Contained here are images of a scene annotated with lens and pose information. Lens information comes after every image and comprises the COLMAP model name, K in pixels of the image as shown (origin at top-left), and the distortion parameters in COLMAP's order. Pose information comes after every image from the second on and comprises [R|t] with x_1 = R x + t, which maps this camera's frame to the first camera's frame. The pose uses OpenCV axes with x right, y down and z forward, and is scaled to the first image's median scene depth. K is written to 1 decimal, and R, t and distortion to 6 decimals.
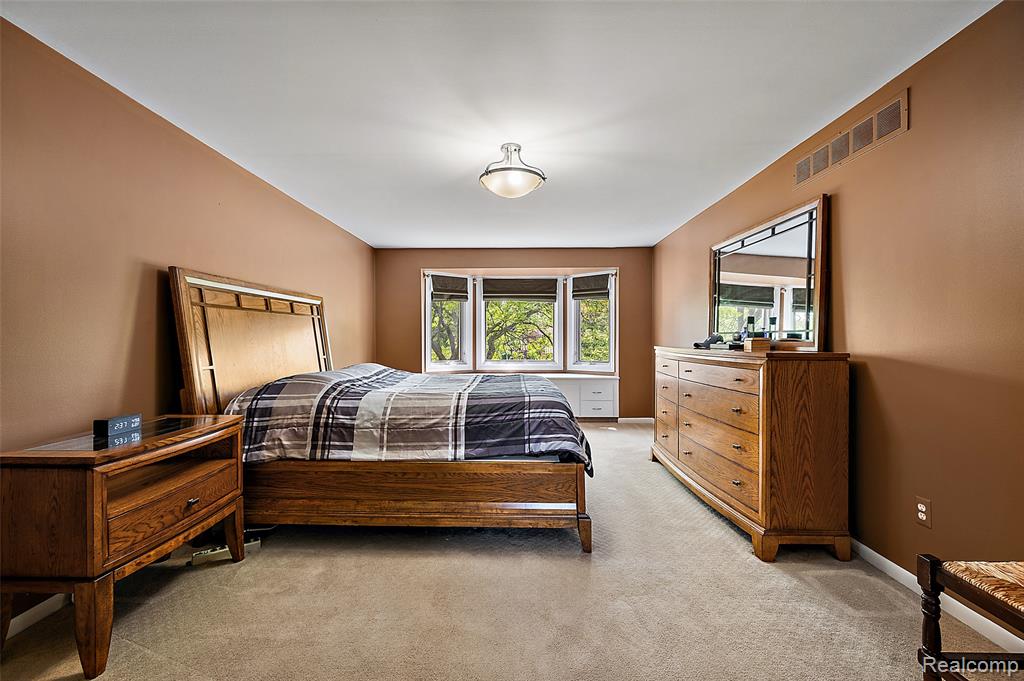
lens RADIAL K [[406.0, 0, 510.3], [0, 406.0, 340.7], [0, 0, 1]] dist [0.000889, -0.000216]
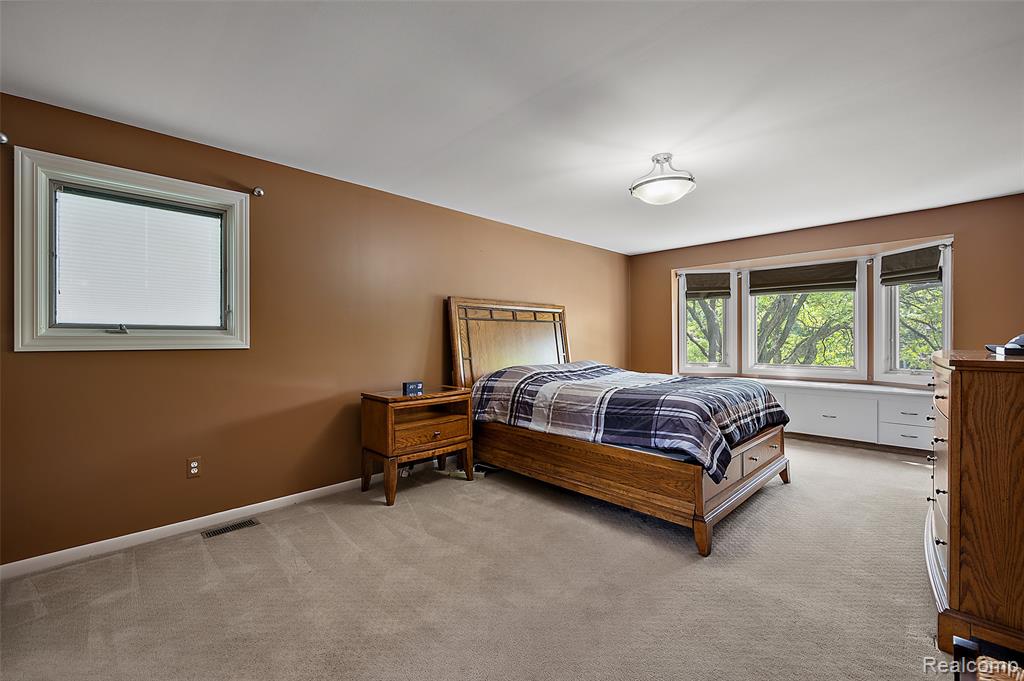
lens RADIAL K [[422.8, 0, 515.5], [0, 422.8, 341.2], [0, 0, 1]] dist [-0.000186, -0.000355]
pose [[0.720264, 0.001846, -0.693698, 0.549059], [-0.000372, 0.999997, 0.002274, -0.004596], [0.693700, -0.001380, 0.720262, -0.056910]]
